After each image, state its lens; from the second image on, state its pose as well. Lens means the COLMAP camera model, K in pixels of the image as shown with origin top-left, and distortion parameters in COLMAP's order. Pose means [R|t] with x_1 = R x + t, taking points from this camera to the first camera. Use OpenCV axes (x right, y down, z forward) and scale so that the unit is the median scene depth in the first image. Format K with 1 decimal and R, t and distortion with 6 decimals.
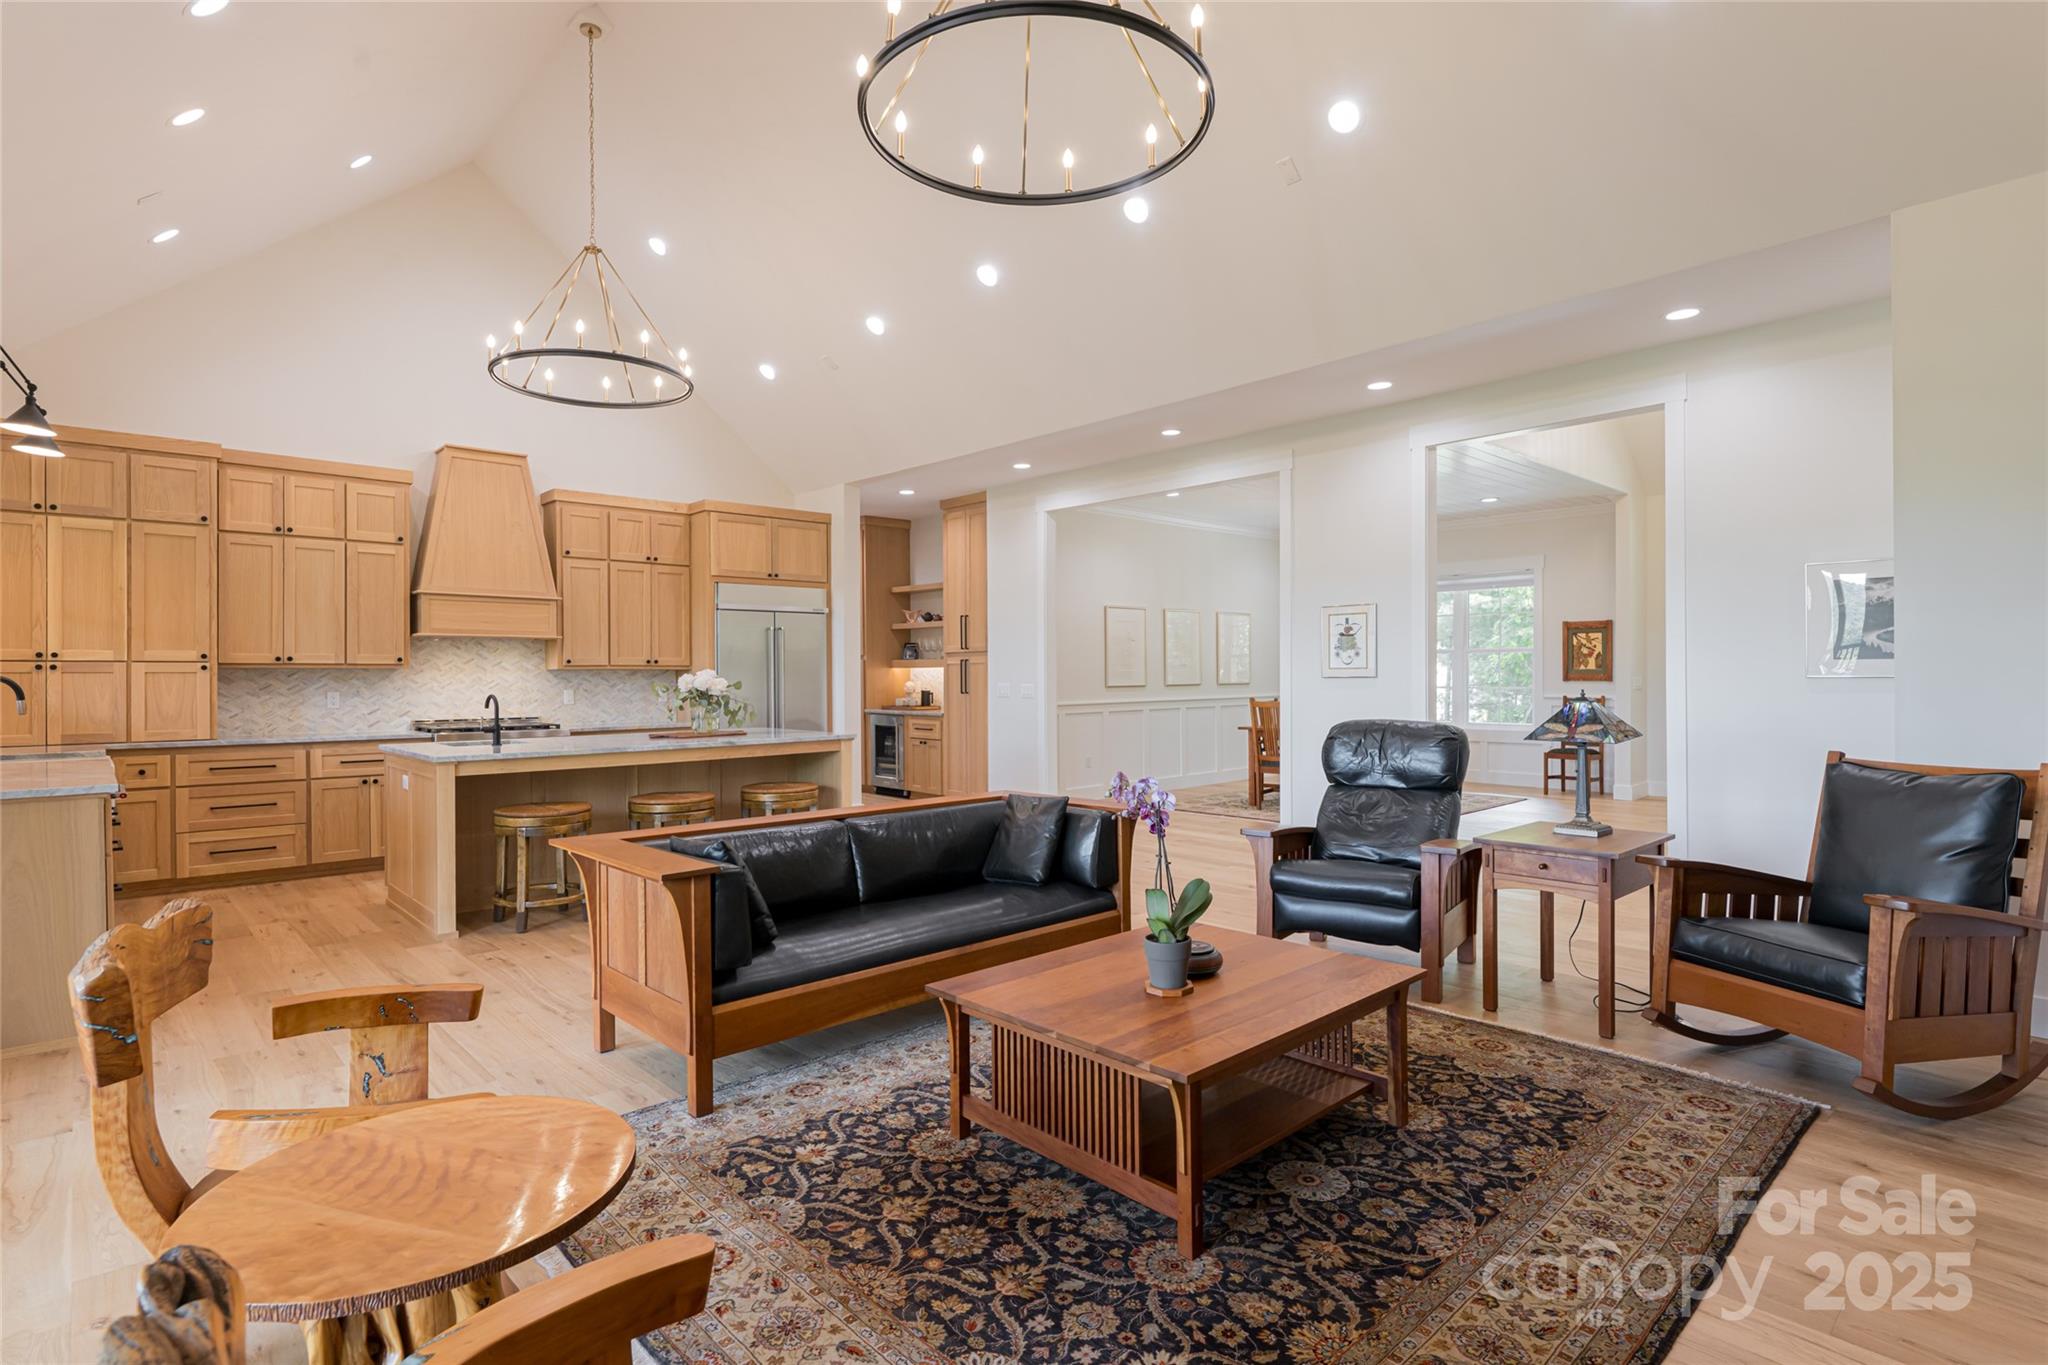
lens RADIAL K [[1027.6, 0, 1027.1], [0, 1027.6, 674.0], [0, 0, 1]] dist [-0.001069, 0.001882]
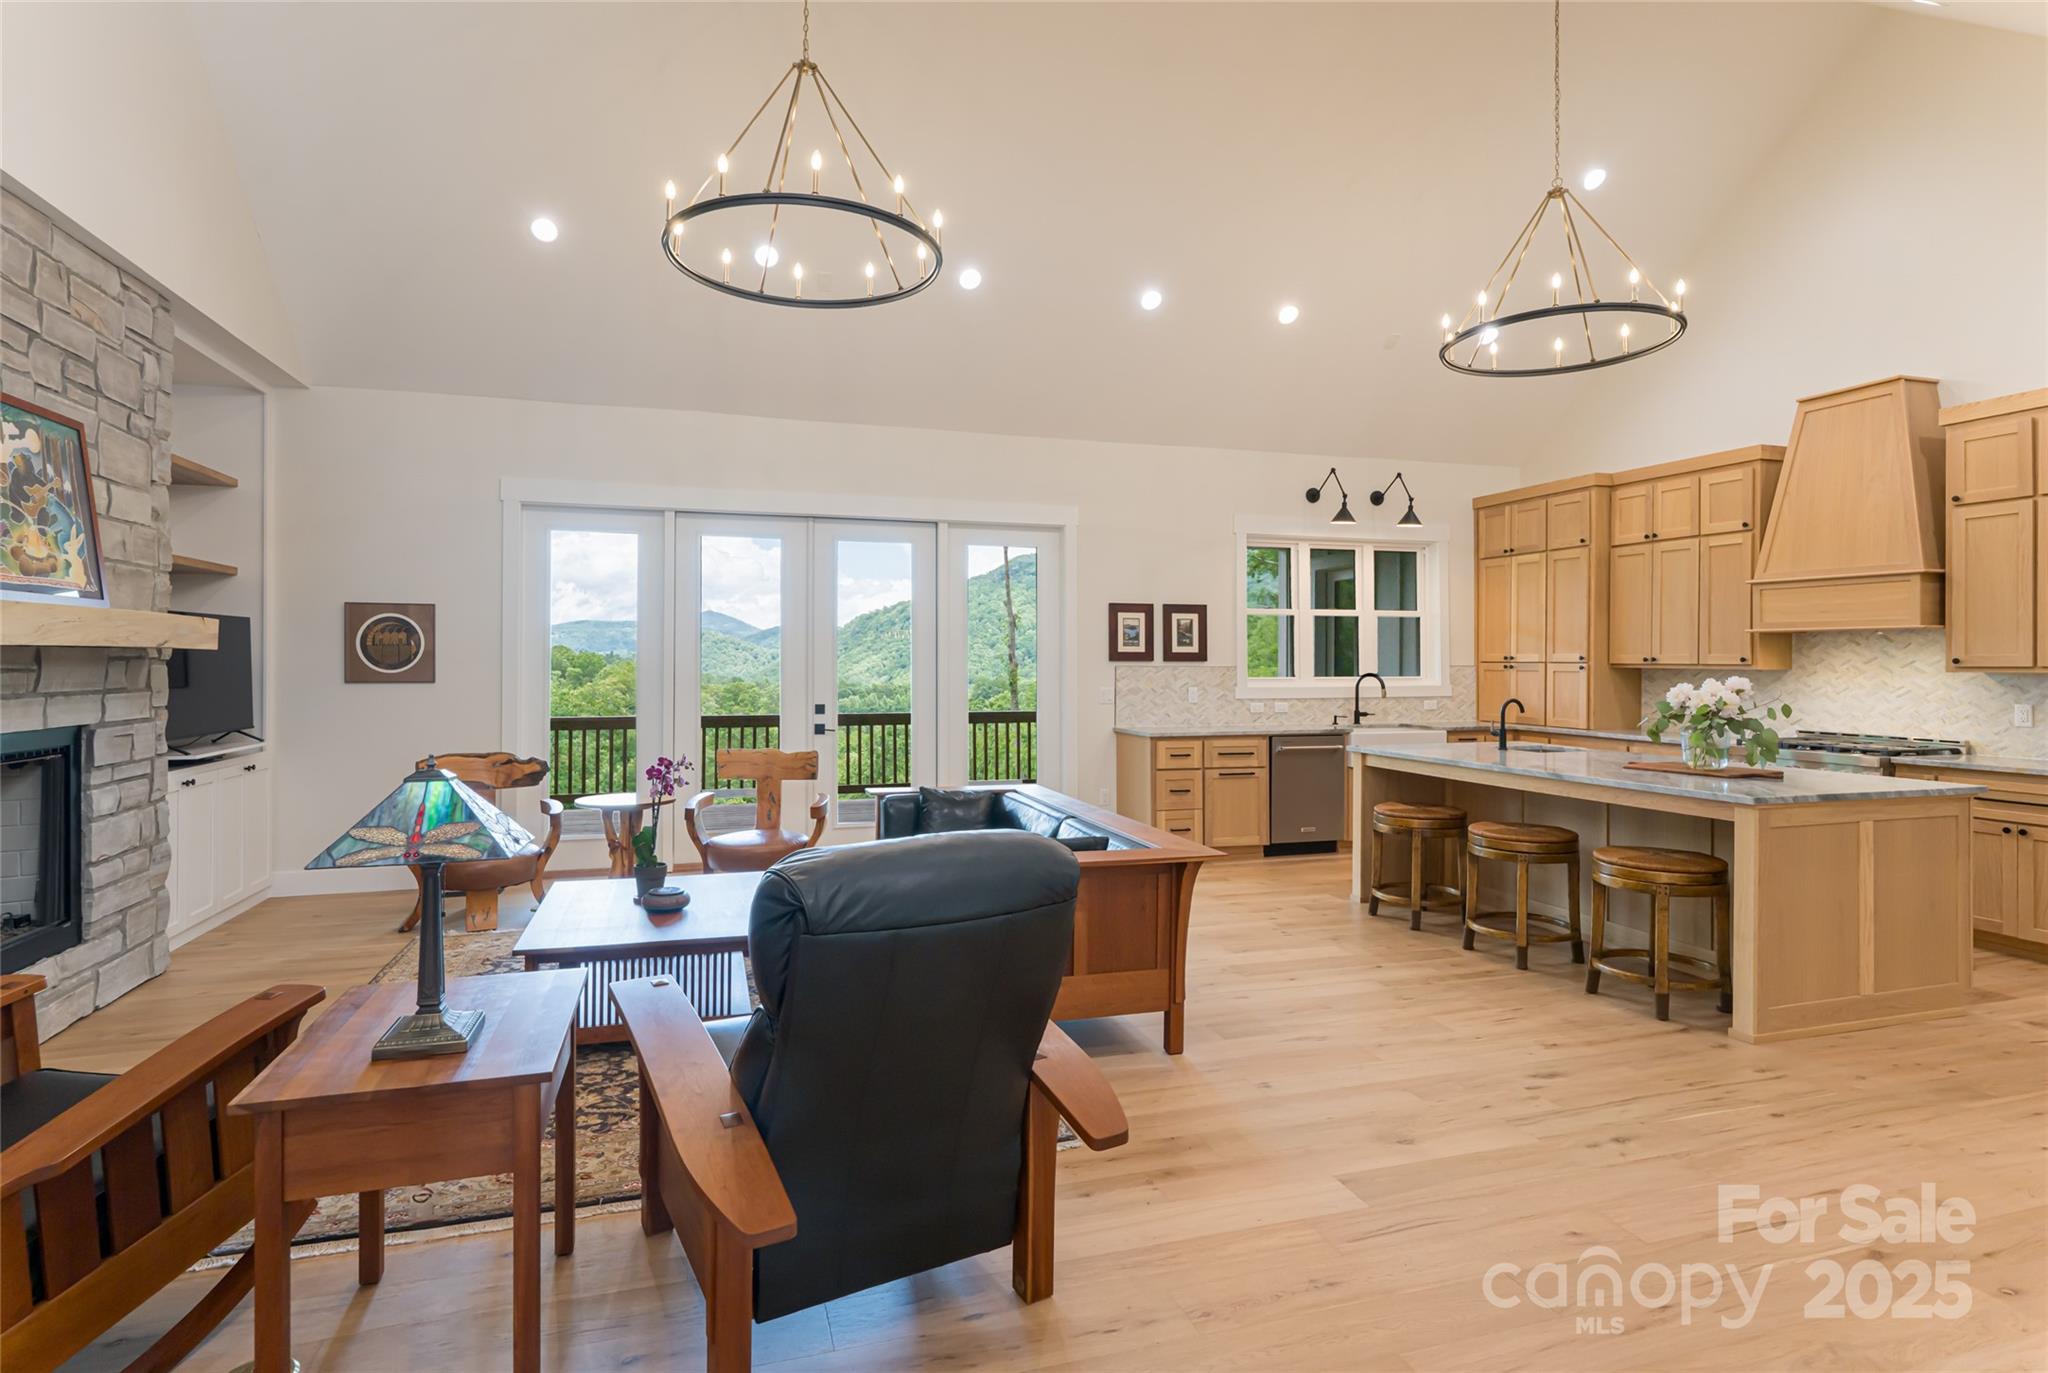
lens RADIAL K [[1027.6, 0, 1008.2], [0, 1027.6, 664.1], [0, 0, 1]] dist [-0.001069, 0.001882]
pose [[-0.438617, 0.006892, -0.898648, 0.456537], [0.000397, 0.999972, 0.007475, -0.016320], [0.898674, 0.002922, -0.438607, 0.782056]]
